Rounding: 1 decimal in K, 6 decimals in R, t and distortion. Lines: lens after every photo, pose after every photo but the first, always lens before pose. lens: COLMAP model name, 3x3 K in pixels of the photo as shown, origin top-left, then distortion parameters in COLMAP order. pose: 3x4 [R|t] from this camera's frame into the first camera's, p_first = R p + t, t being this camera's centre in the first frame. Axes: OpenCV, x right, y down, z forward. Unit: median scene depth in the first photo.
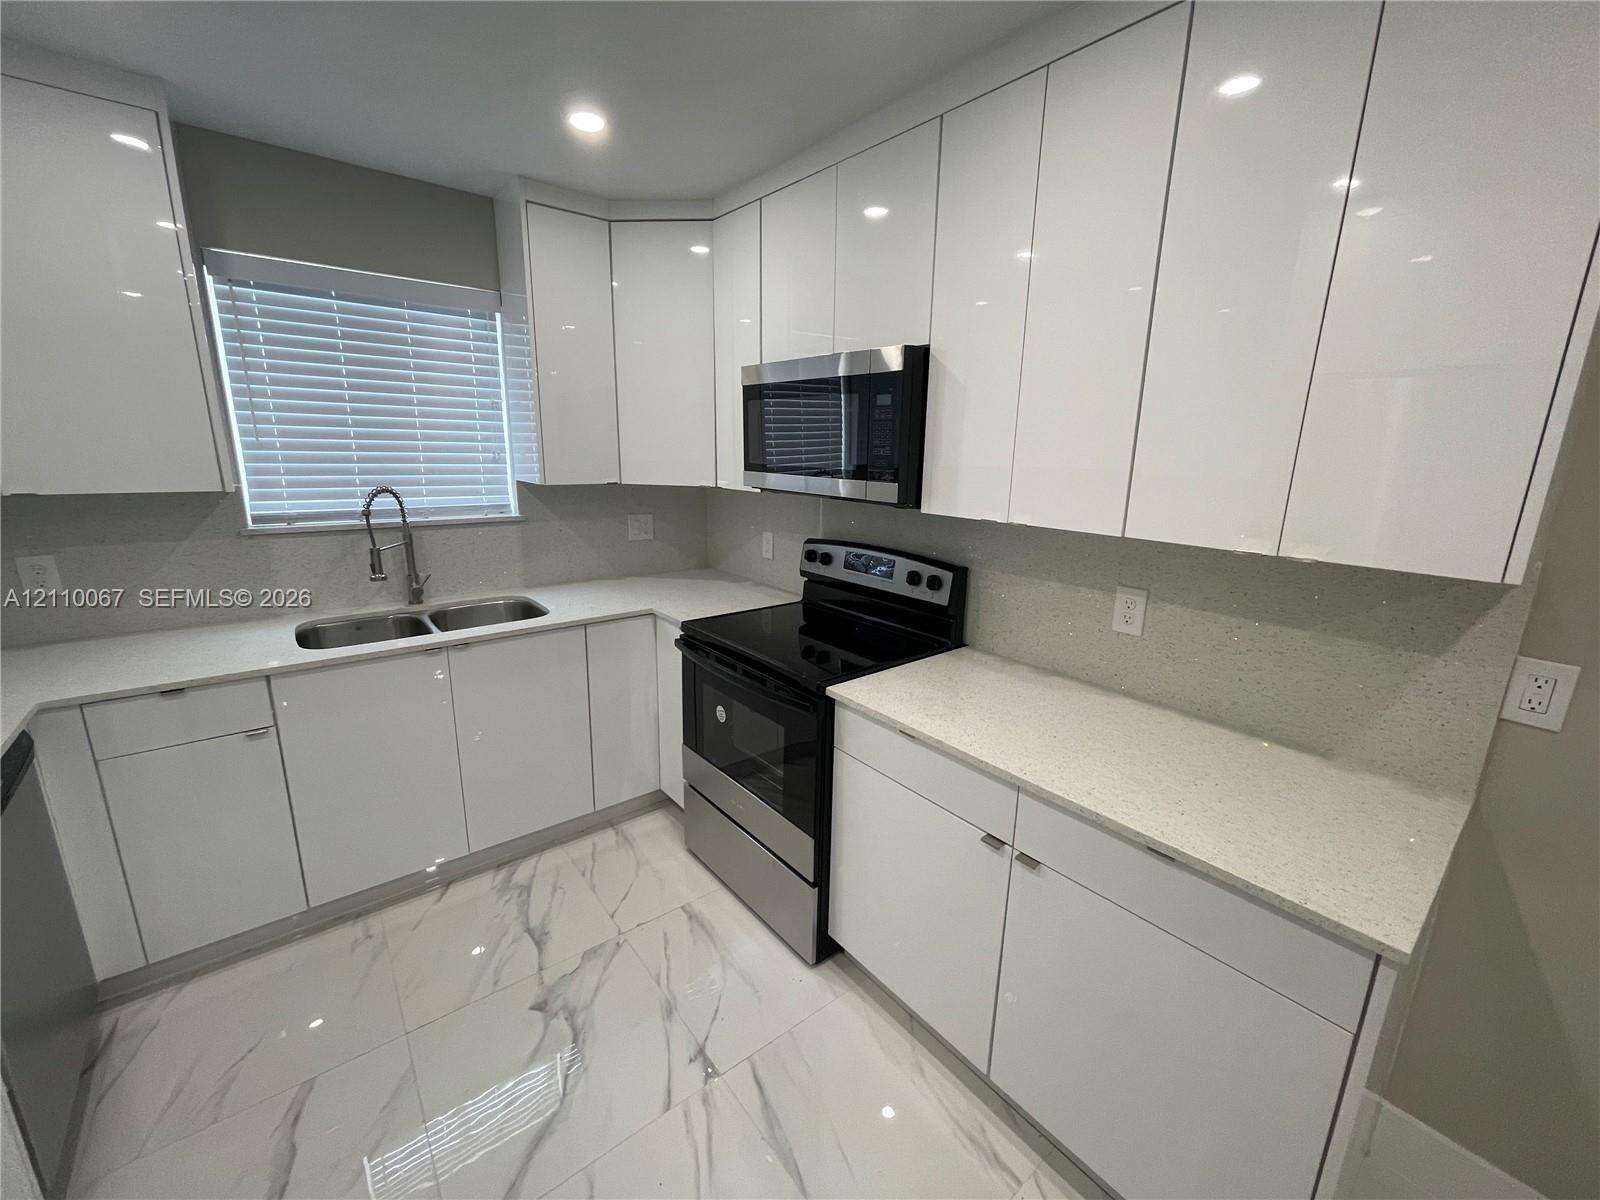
lens RADIAL K [[641.3, 0, 807.8], [0, 641.3, 594.6], [0, 0, 1]] dist [-0.009963, 0.002446]
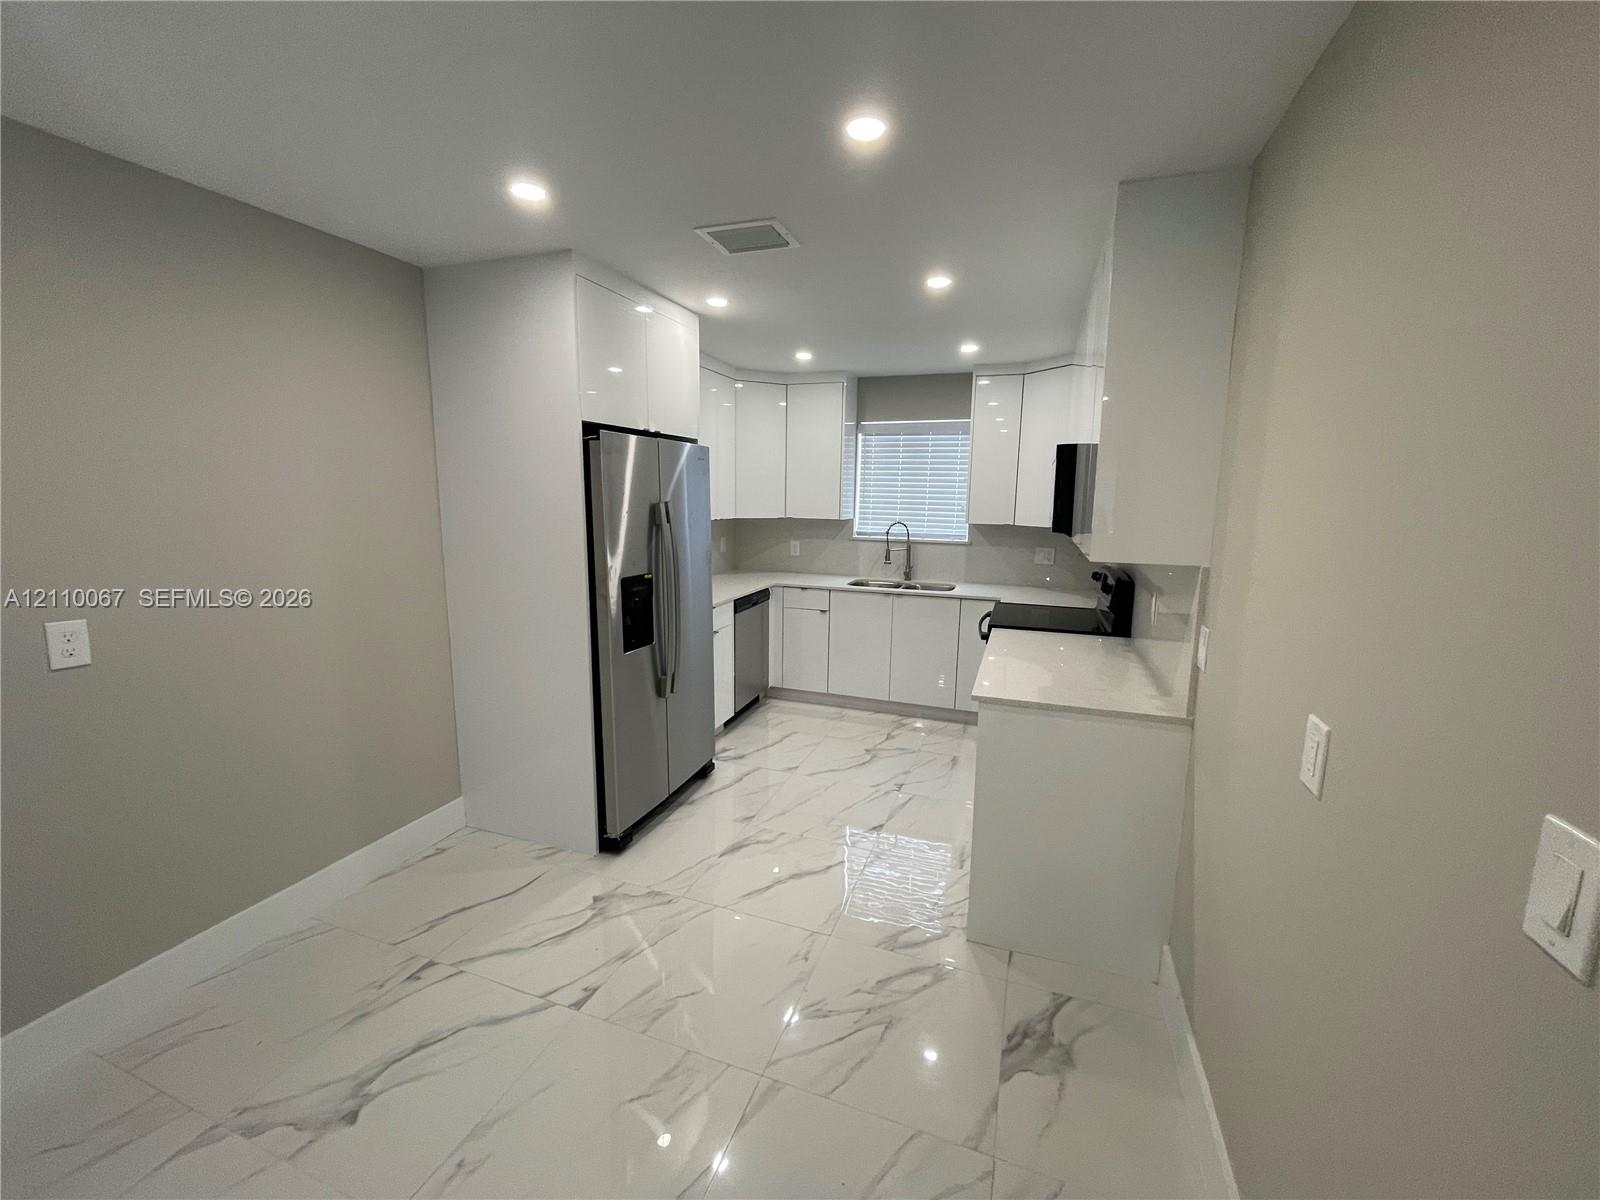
lens RADIAL K [[641.3, 0, 807.8], [0, 641.3, 594.6], [0, 0, 1]] dist [-0.009963, 0.002446]
pose [[0.520418, 0.118615, -0.845633, 1.024626], [-0.198180, 0.980043, 0.015505, 0.098349], [0.830596, 0.159519, 0.533539, -0.352609]]
